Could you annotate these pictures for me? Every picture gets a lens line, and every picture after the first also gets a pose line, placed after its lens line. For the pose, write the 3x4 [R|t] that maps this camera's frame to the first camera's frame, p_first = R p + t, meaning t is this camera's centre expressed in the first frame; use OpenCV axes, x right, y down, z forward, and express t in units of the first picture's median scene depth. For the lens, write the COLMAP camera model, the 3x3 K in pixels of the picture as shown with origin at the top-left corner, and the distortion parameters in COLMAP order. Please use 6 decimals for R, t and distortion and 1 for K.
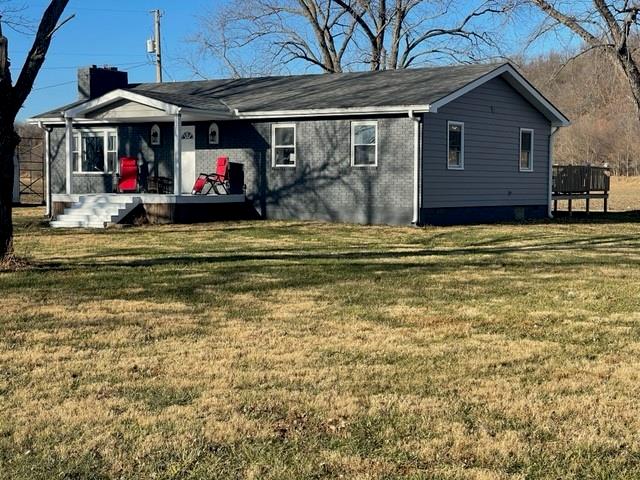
lens RADIAL K [[1193.3, 0, 320.0], [0, 1193.3, 240.0], [0, 0, 1]] dist [0.107771, 0.276104]
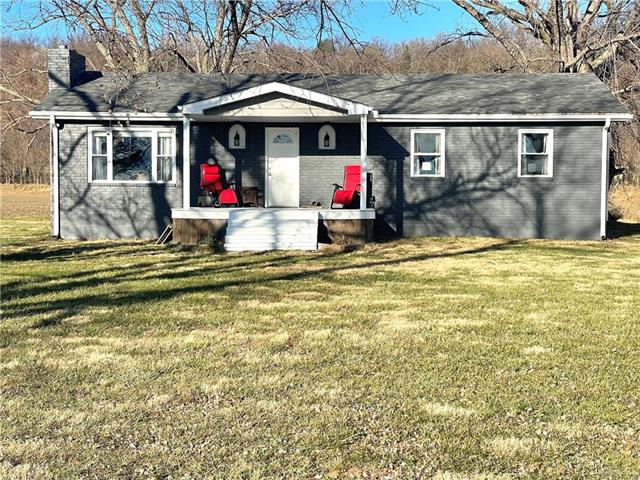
lens RADIAL K [[1193.3, 0, 320.0], [0, 1193.3, 240.0], [0, 0, 1]] dist [0.107771, 0.276104]
pose [[0.838071, -0.019413, 0.545215, -0.581965], [0.024376, 0.999701, -0.001874, -0.014490], [-0.545016, 0.014860, 0.838294, 0.293982]]
